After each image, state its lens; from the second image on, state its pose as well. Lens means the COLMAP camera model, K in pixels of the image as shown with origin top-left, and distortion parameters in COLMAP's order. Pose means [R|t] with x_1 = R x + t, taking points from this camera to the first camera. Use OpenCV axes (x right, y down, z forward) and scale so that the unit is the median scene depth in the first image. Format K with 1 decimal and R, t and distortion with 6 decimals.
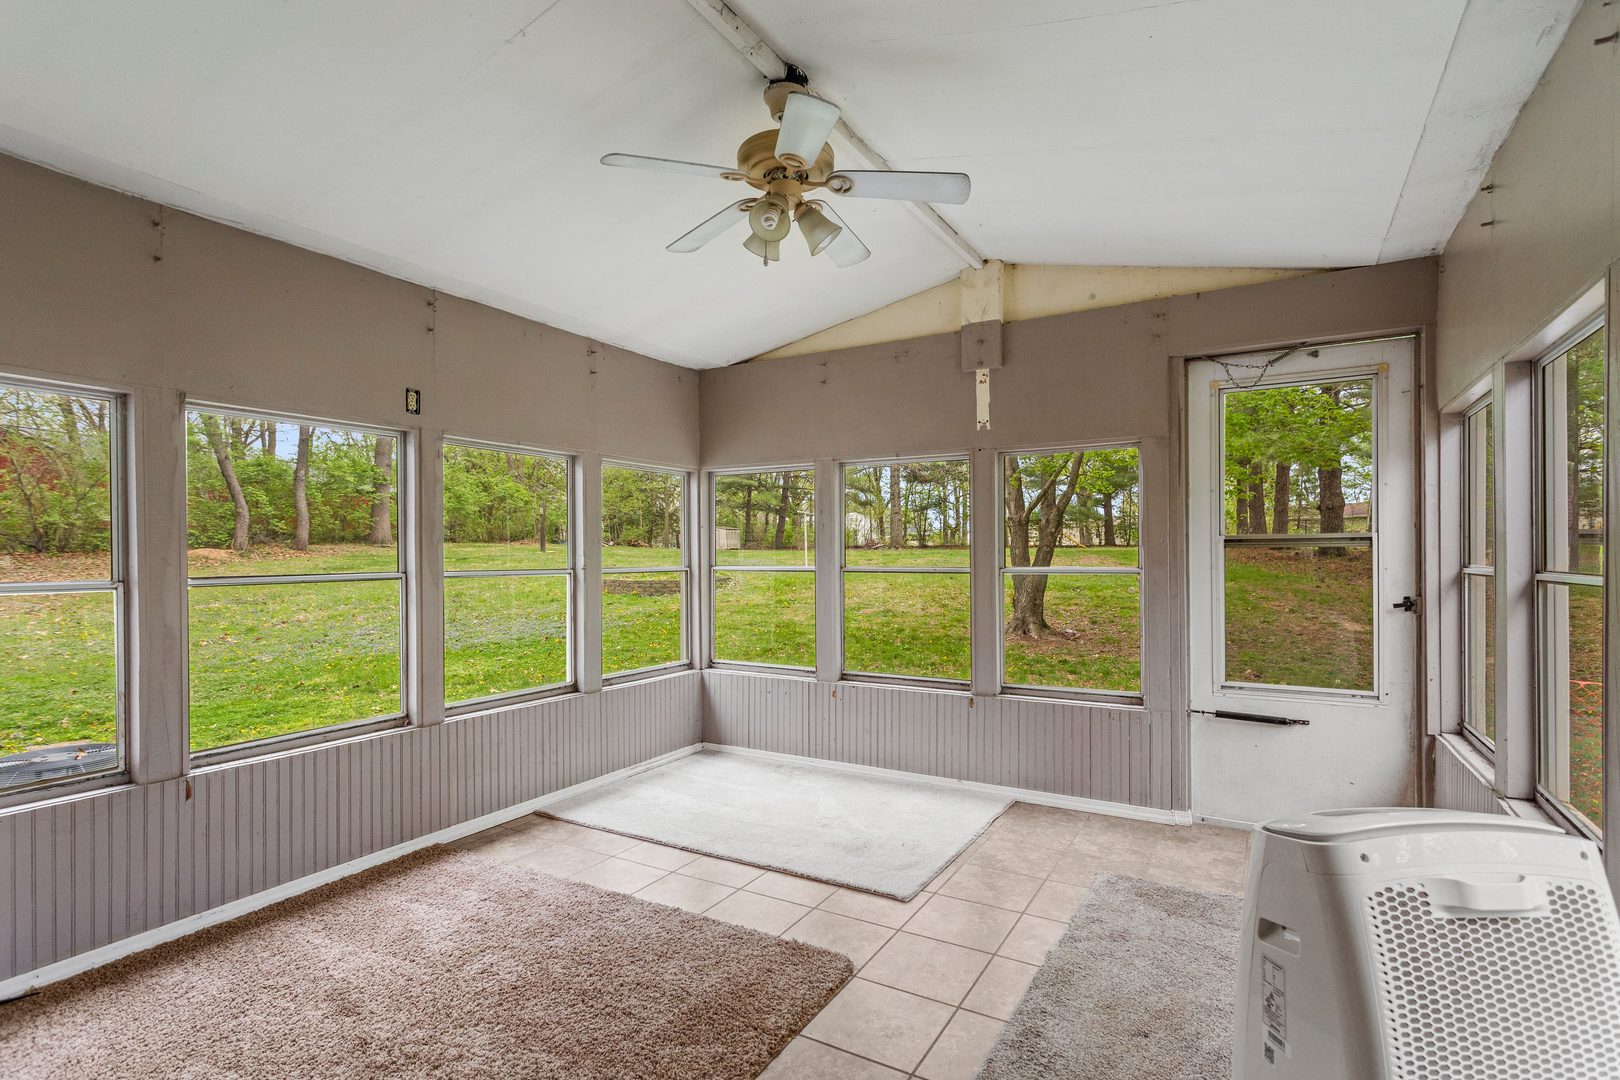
lens RADIAL K [[784.6, 0, 807.8], [0, 784.6, 531.1], [0, 0, 1]] dist [0.001976, 0.000845]
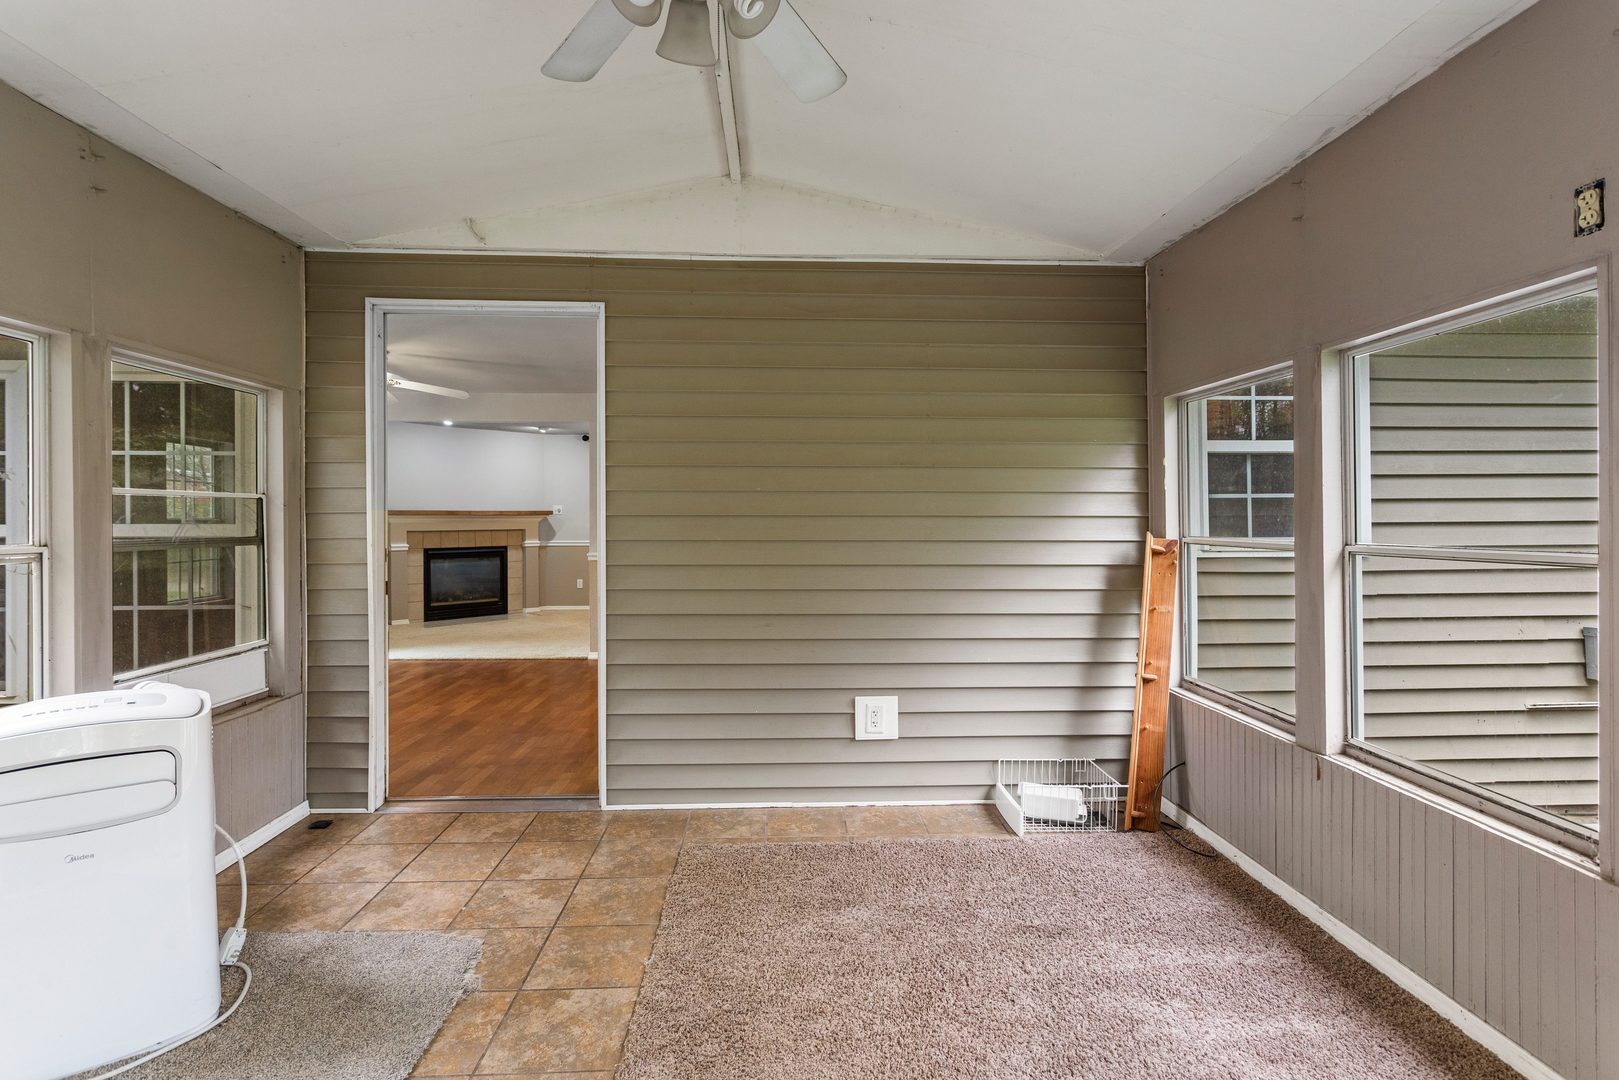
lens RADIAL K [[792.2, 0, 813.1], [0, 792.2, 515.8], [0, 0, 1]] dist [0.000210, 0.000018]
pose [[-0.835473, 0.007952, -0.549475, 0.213386], [0.020469, 0.999652, -0.016655, 0.030376], [0.549151, -0.025162, -0.835344, 1.396933]]
